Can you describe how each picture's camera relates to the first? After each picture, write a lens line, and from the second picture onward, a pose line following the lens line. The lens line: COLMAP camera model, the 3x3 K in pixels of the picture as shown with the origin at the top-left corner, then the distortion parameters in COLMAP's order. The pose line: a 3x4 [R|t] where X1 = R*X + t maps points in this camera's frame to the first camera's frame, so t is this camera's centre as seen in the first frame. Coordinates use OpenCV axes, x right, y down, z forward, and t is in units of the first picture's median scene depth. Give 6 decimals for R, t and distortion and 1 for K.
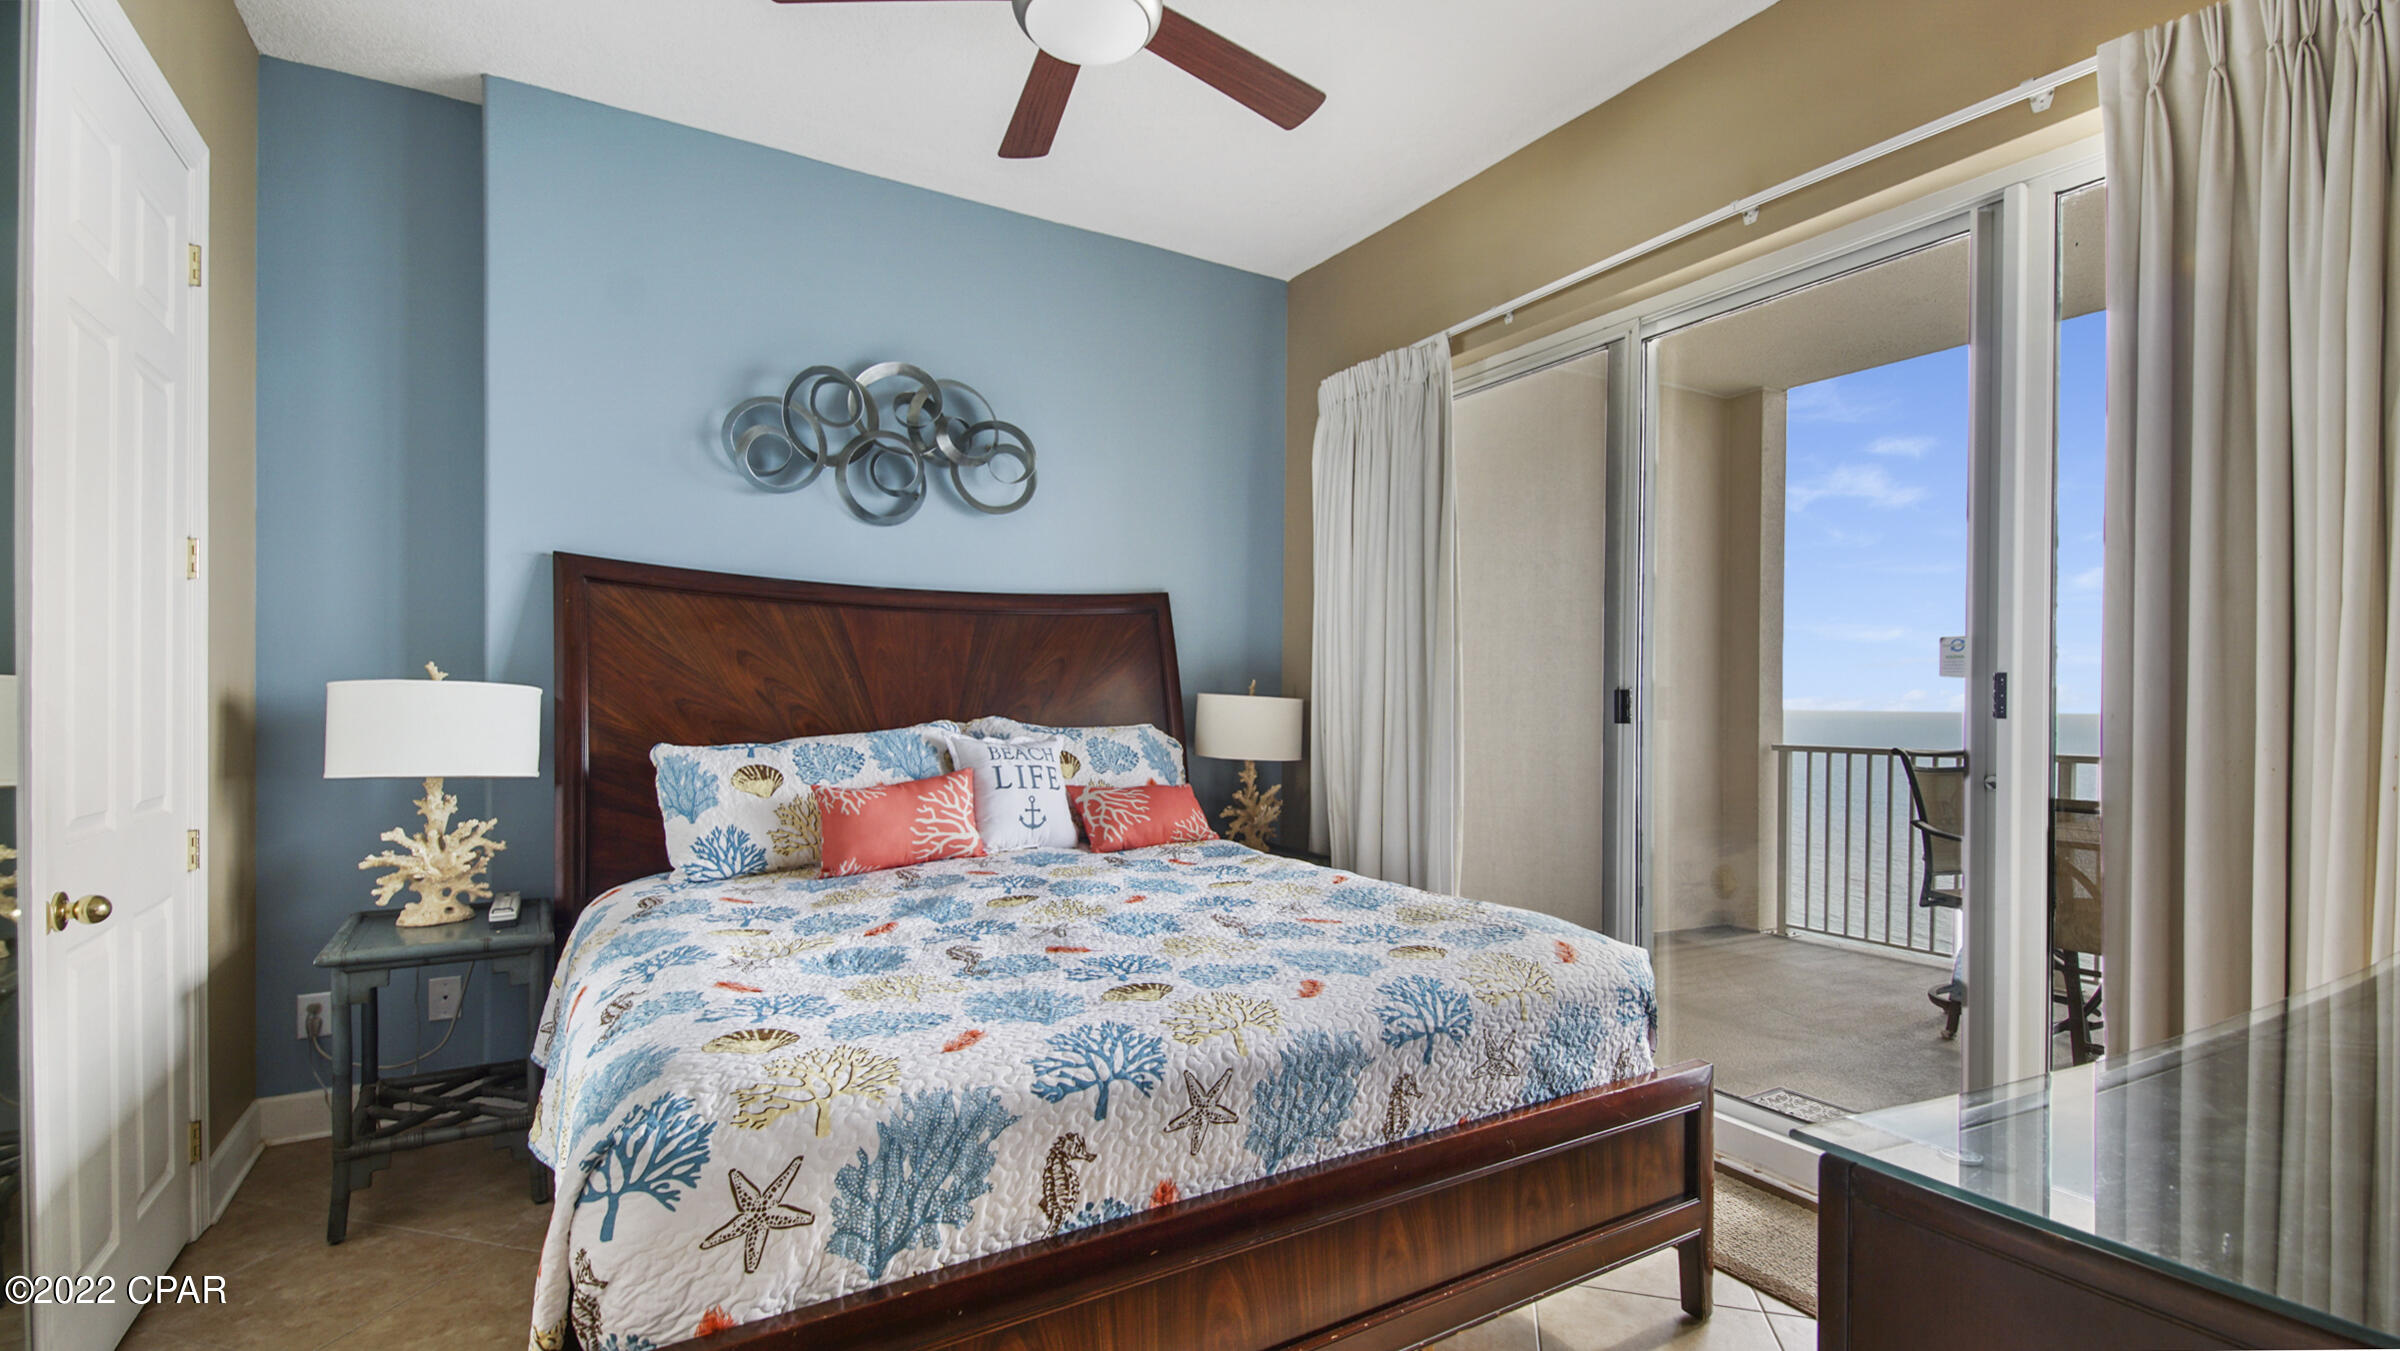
lens RADIAL K [[1058.0, 0, 1192.2], [0, 1058.0, 689.2], [0, 0, 1]] dist [0.044743, -0.028990]
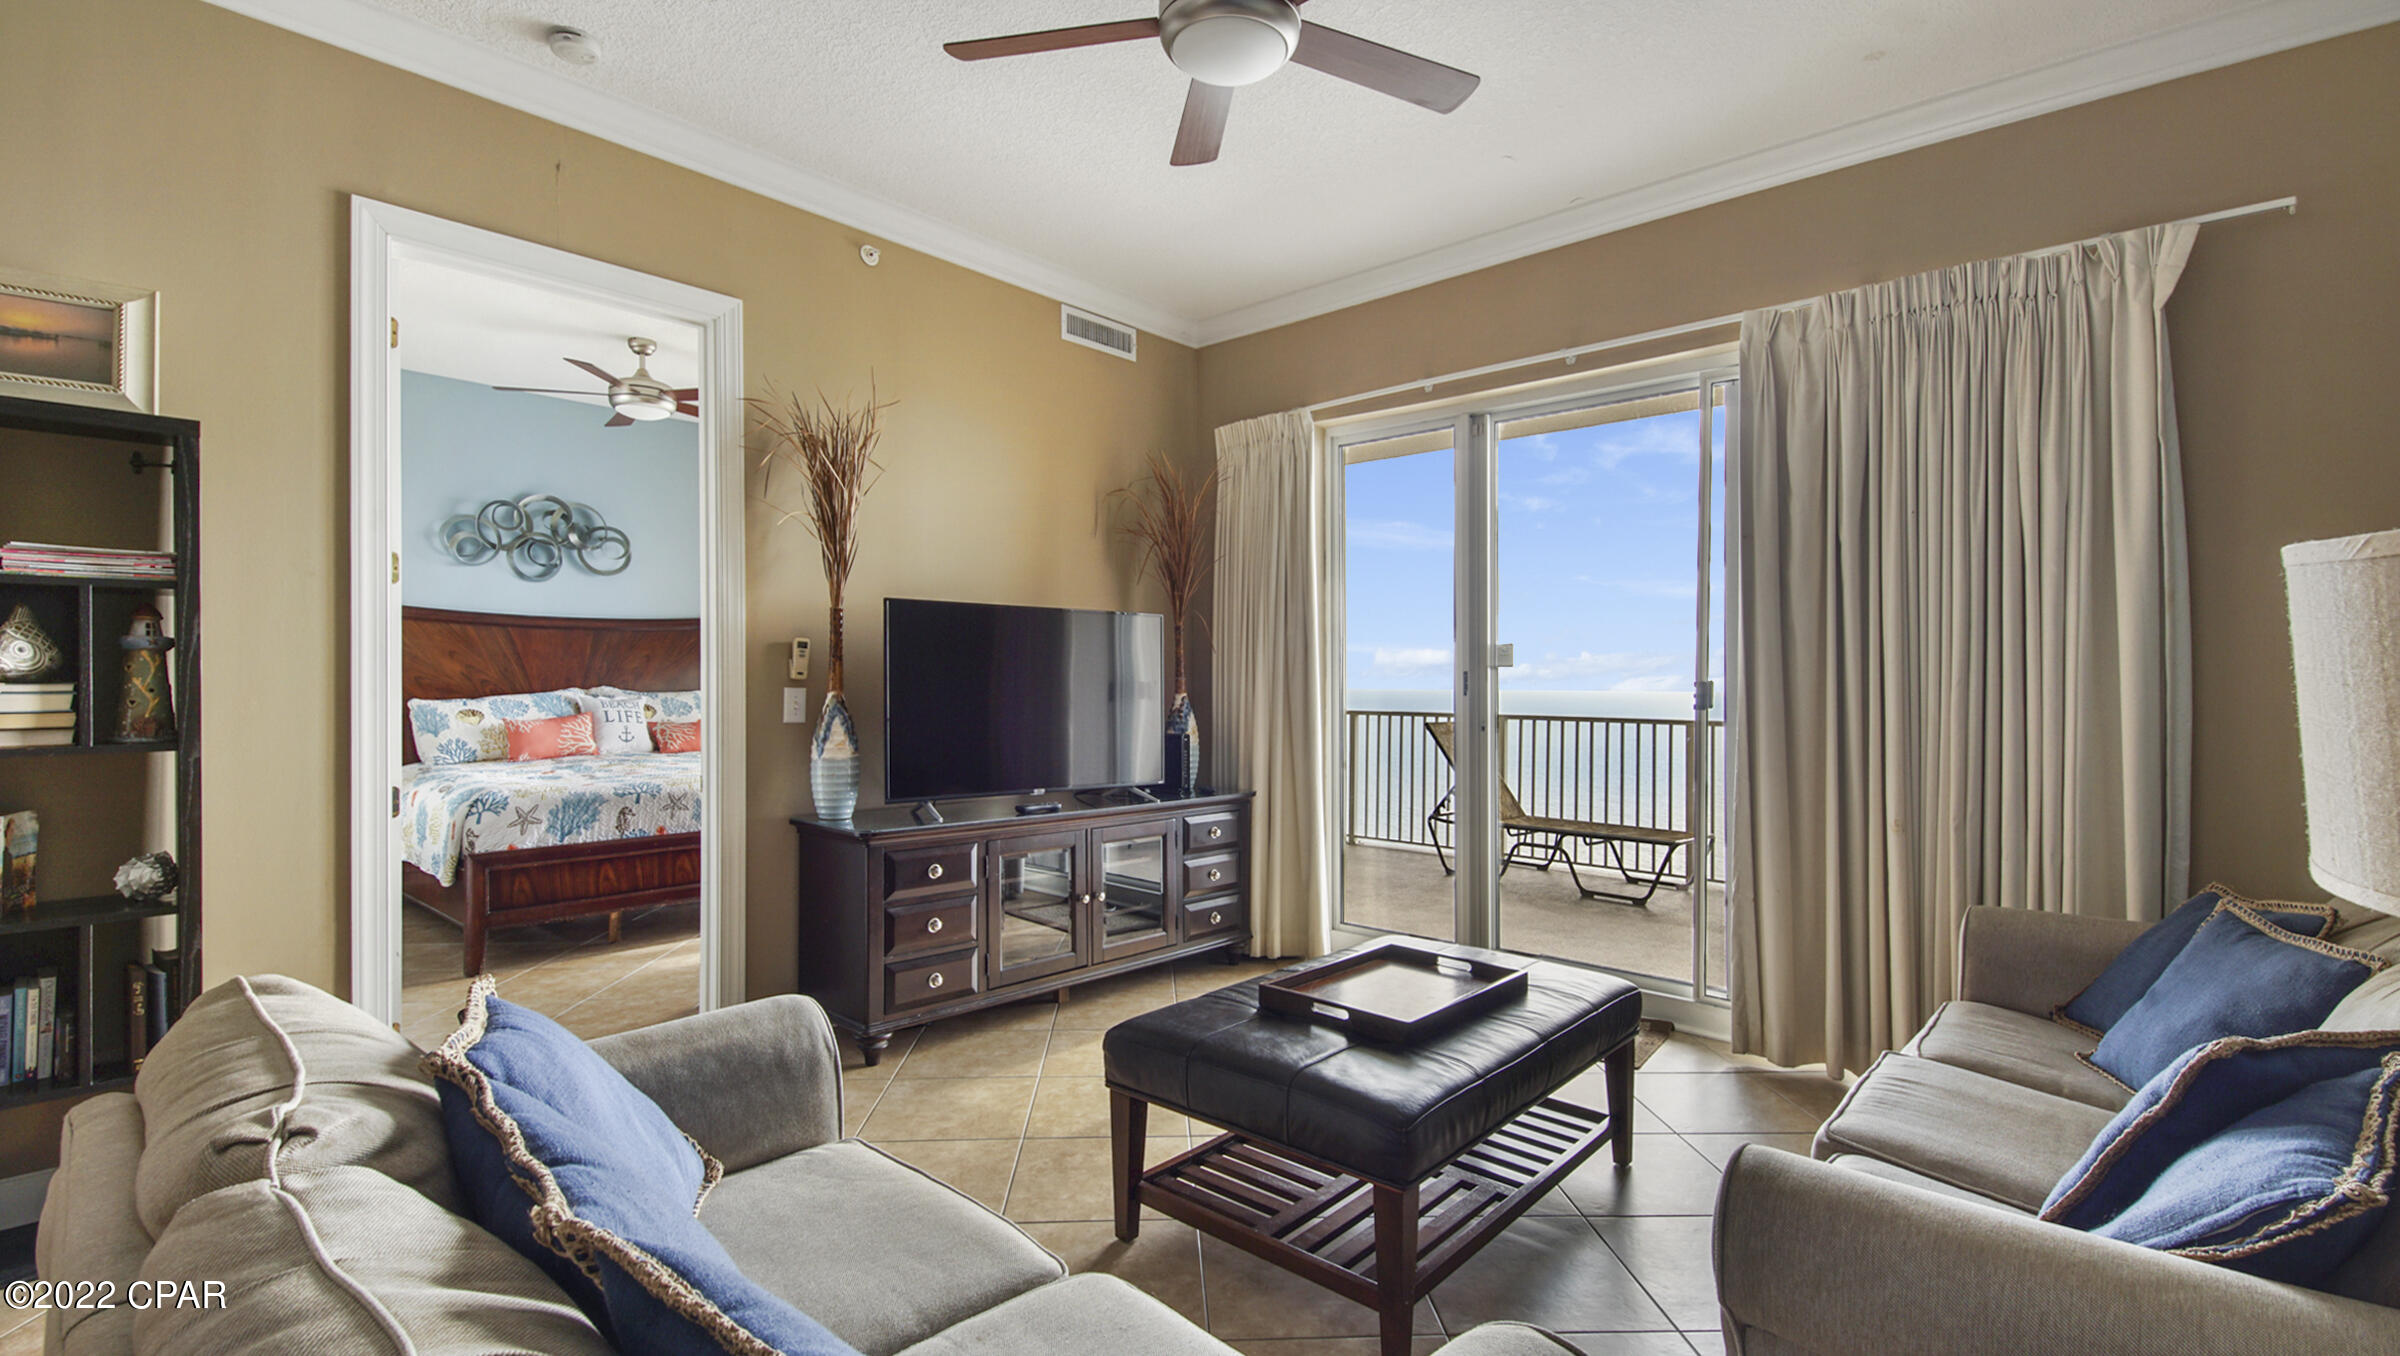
lens RADIAL K [[1085.0, 0, 1198.4], [0, 1085.0, 682.1], [0, 0, 1]] dist [0.054347, -0.030580]
pose [[0.954903, -0.000082, 0.296918, 0.264709], [-0.002998, 0.999946, 0.009917, -0.004507], [-0.296903, -0.010360, 0.954852, -1.296272]]
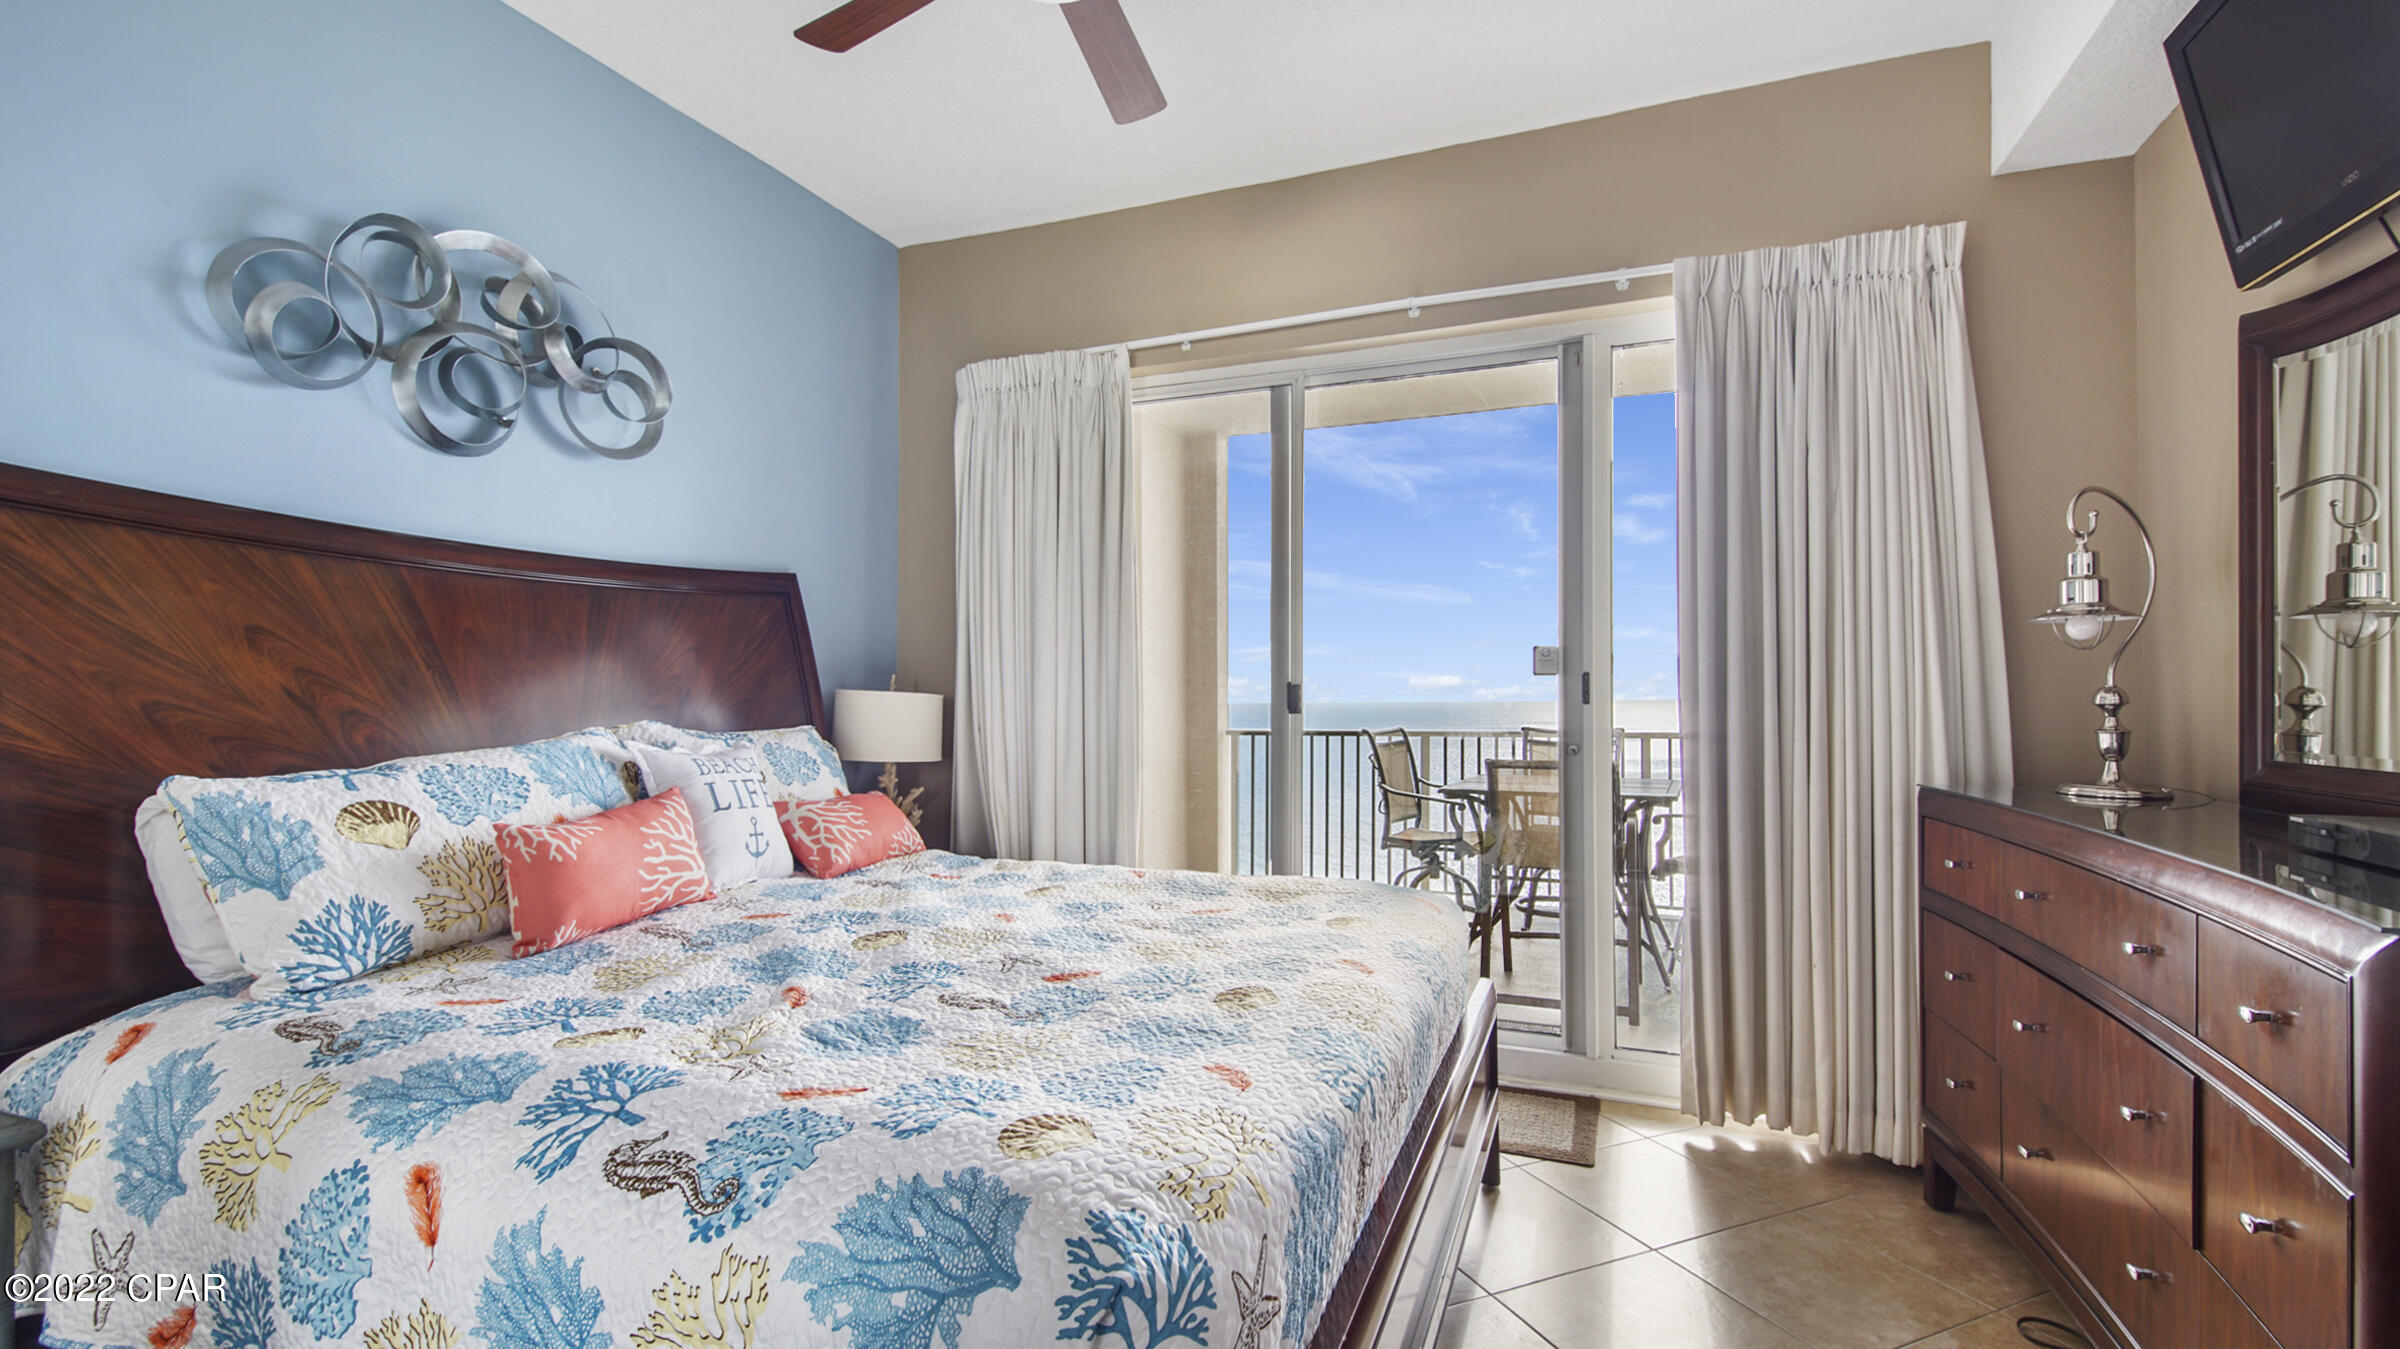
lens RADIAL K [[1058.3, 0, 1187.6], [0, 1058.3, 672.8], [0, 0, 1]] dist [0.042772, -0.028676]
pose [[0.786274, 0.005828, 0.617851, -0.394234], [0.001034, 0.999942, -0.010748, -0.000616], [-0.617877, 0.009089, 0.786222, 0.153027]]
